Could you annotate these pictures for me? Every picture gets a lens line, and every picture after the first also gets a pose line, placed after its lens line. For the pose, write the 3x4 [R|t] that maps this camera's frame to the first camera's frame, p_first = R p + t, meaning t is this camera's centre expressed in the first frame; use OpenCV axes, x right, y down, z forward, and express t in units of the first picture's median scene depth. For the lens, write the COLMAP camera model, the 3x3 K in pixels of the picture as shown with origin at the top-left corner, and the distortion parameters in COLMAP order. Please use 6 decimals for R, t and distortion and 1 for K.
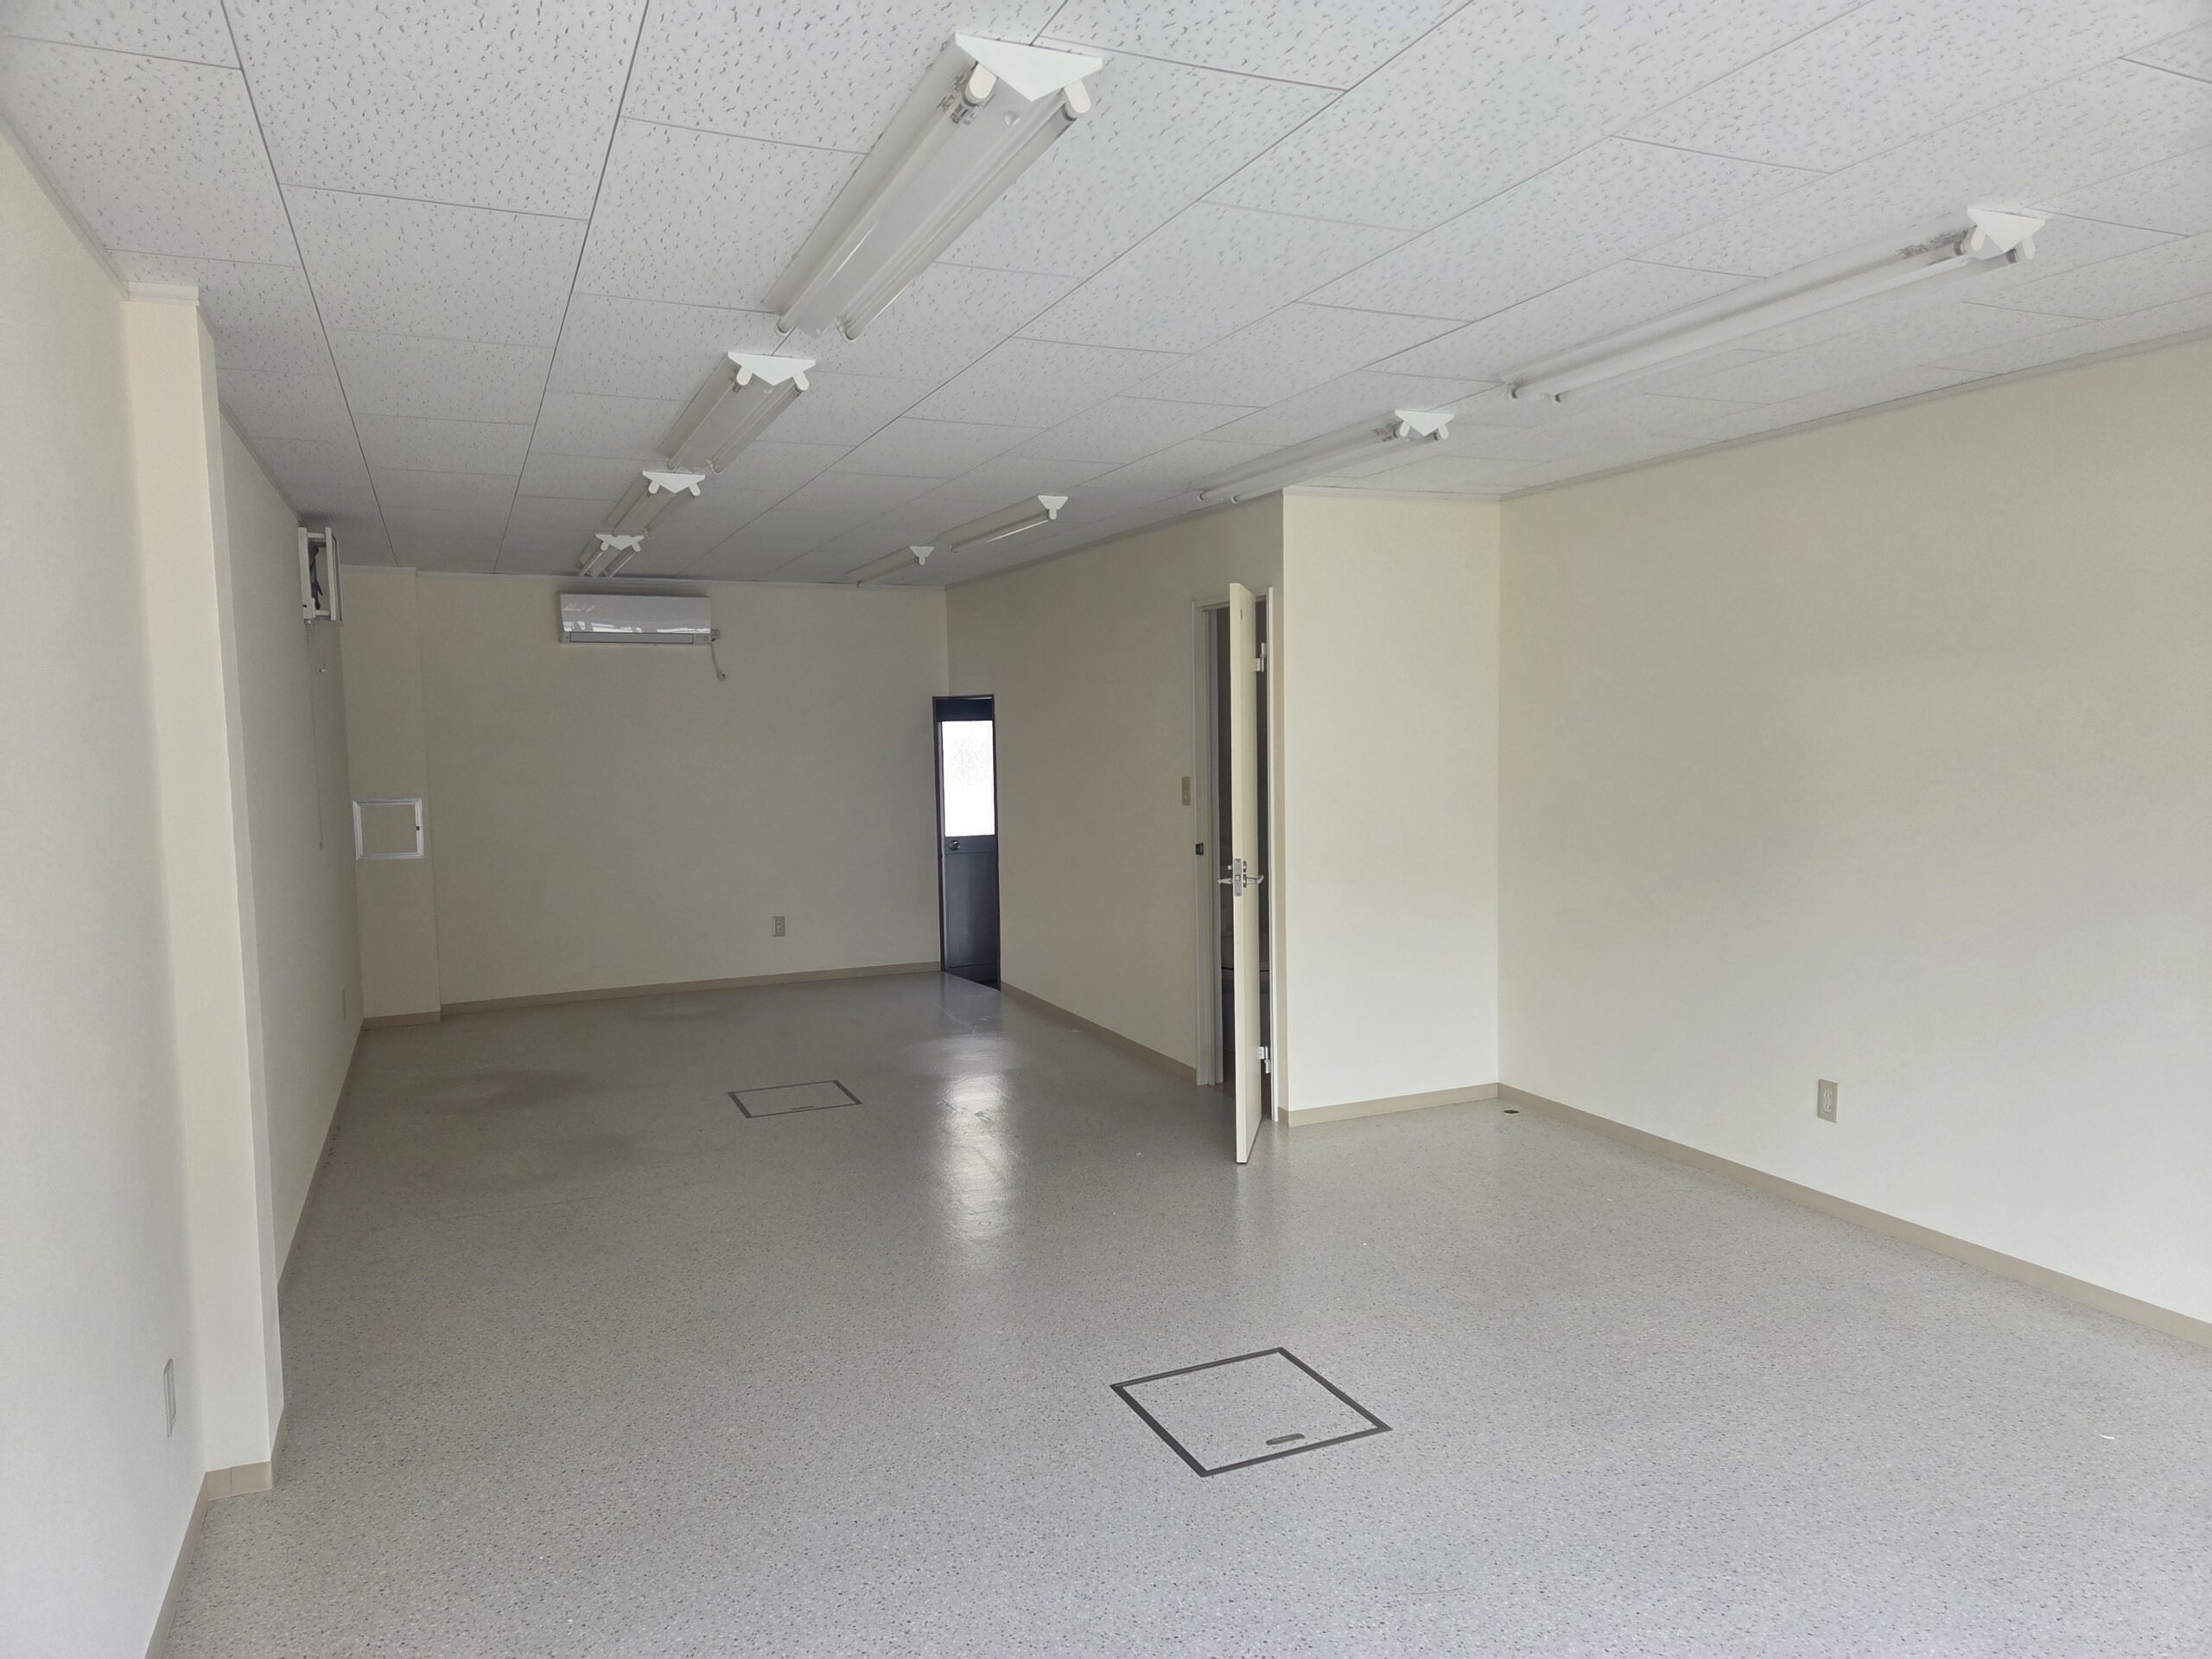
lens RADIAL K [[1488.9, 0, 1119.3], [0, 1488.9, 828.4], [0, 0, 1]] dist [0.049682, -0.003545]
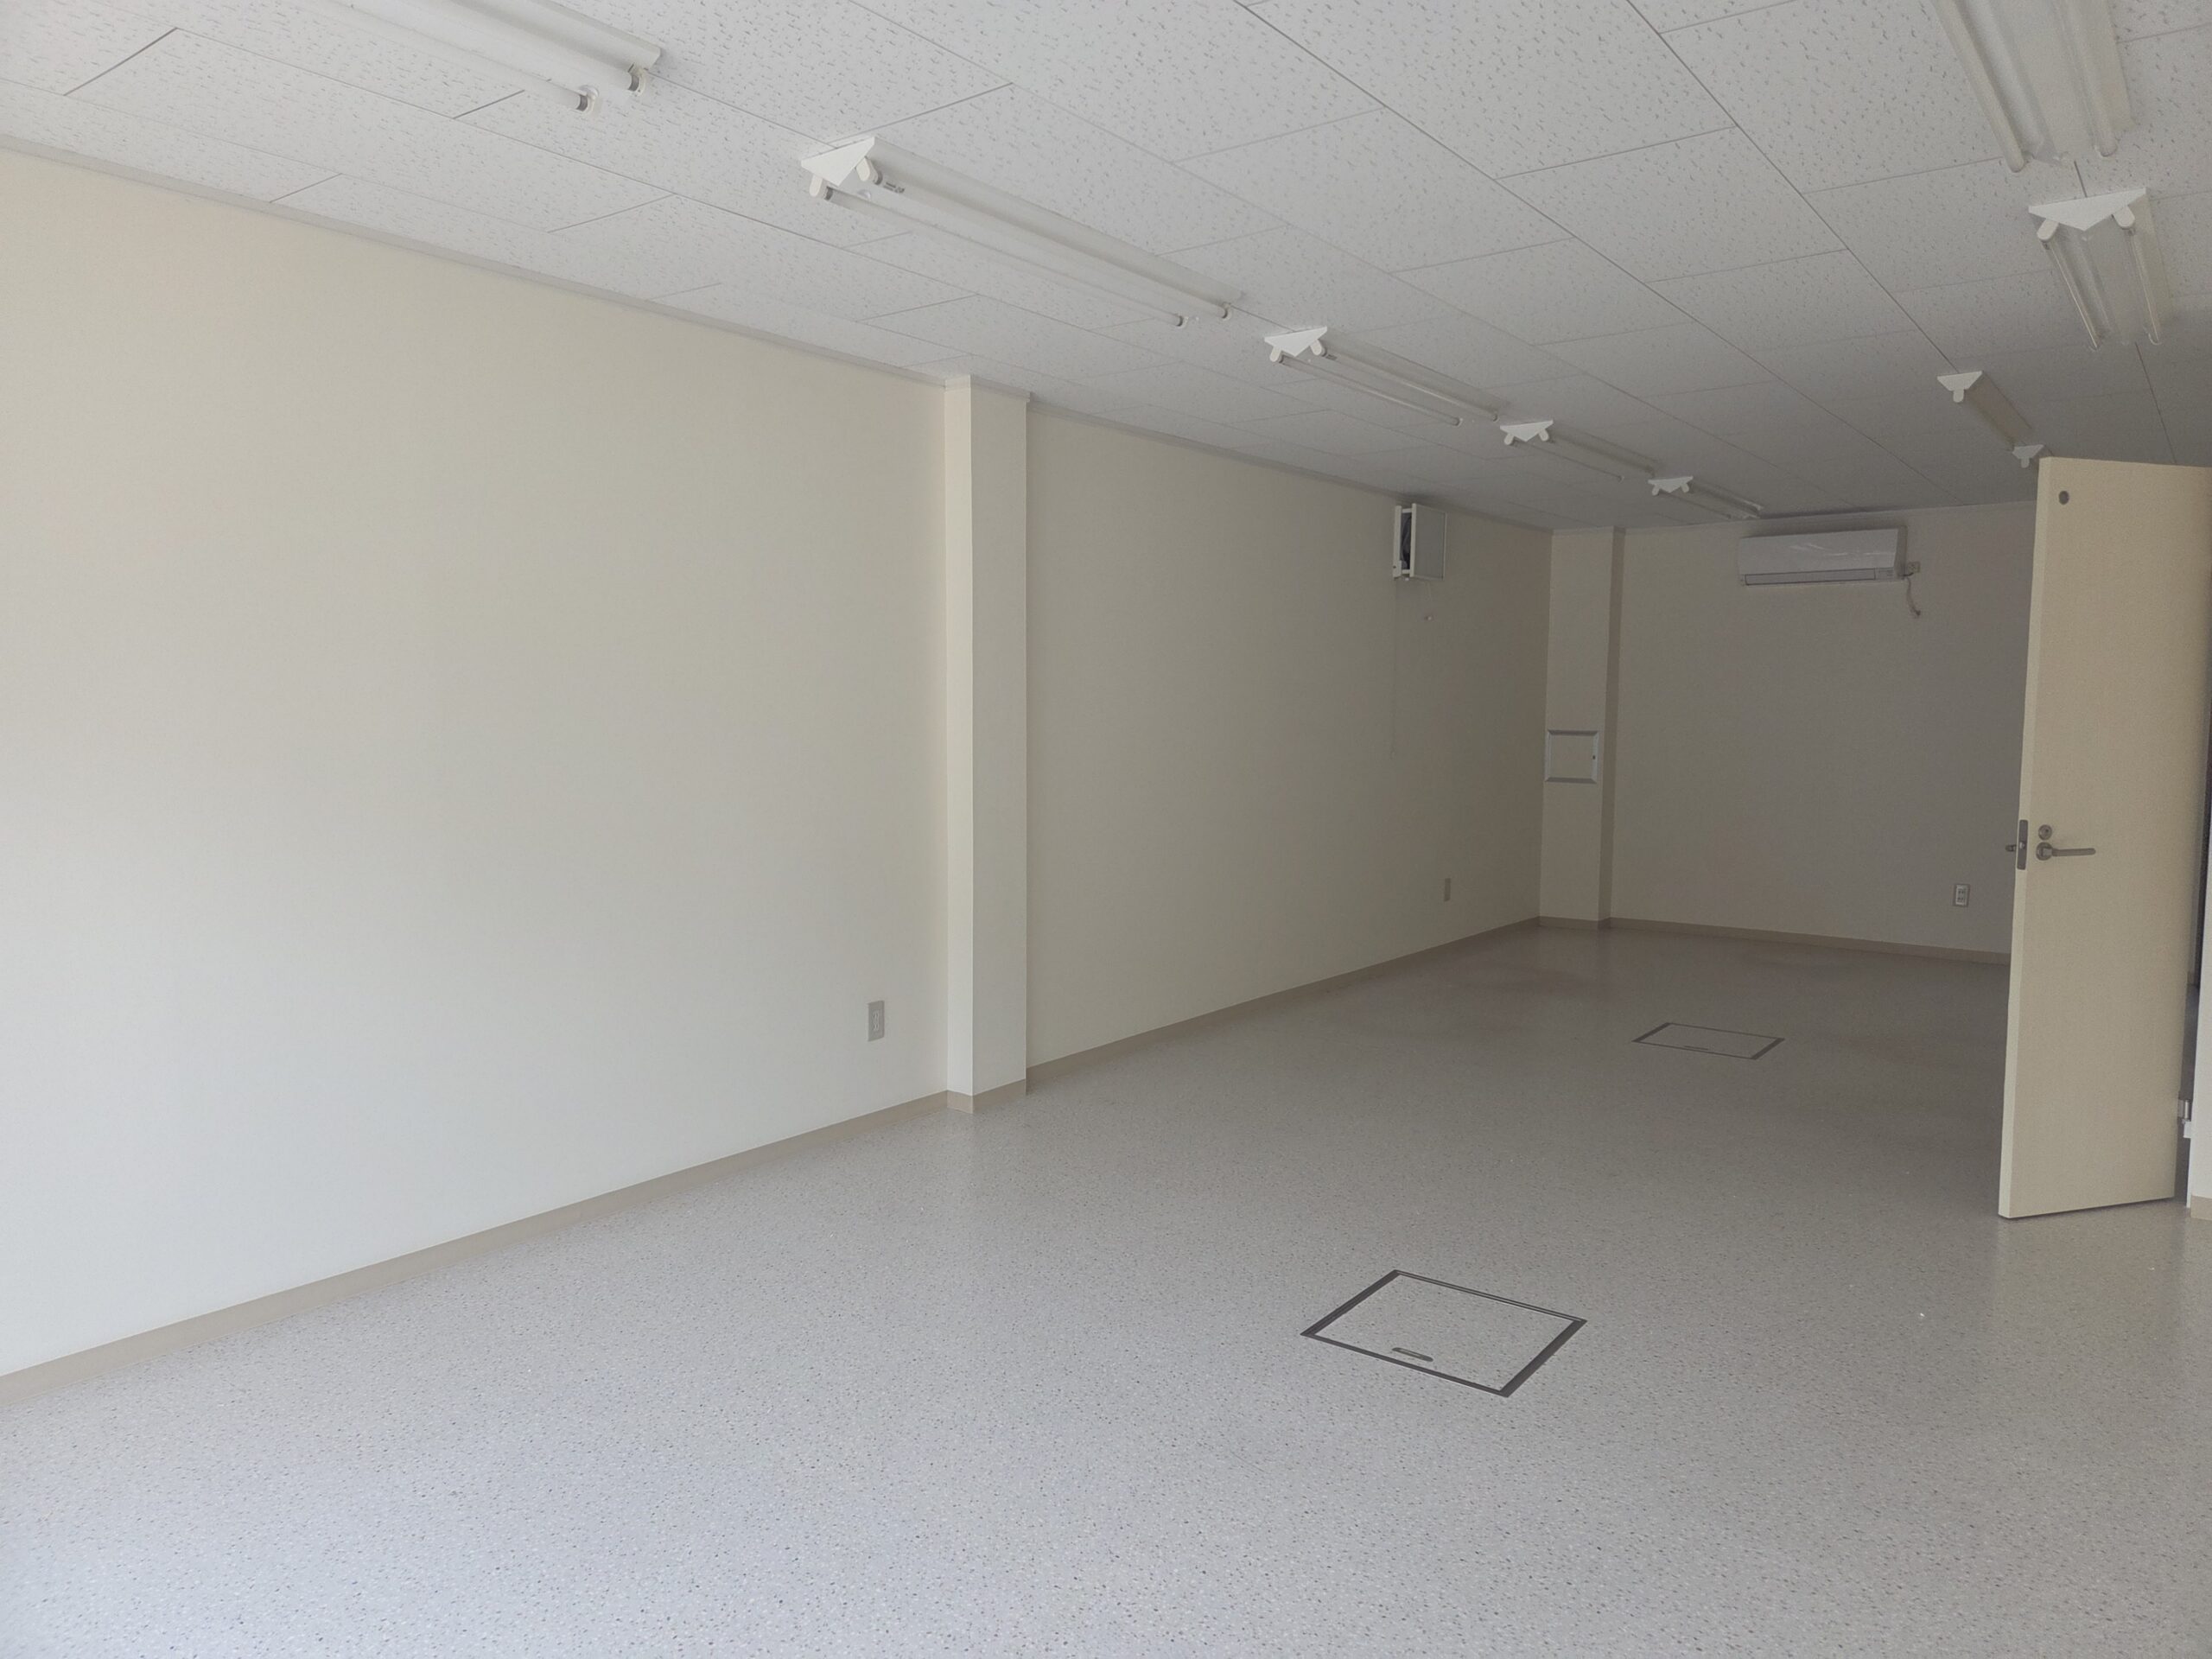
lens RADIAL K [[1488.9, 0, 1119.4], [0, 1488.9, 836.2], [0, 0, 1]] dist [0.049682, -0.003545]
pose [[0.480758, 0.098795, -0.871270, 0.478362], [-0.073633, 0.994672, 0.072158, 0.005019], [0.873756, 0.029463, 0.485471, 0.191302]]
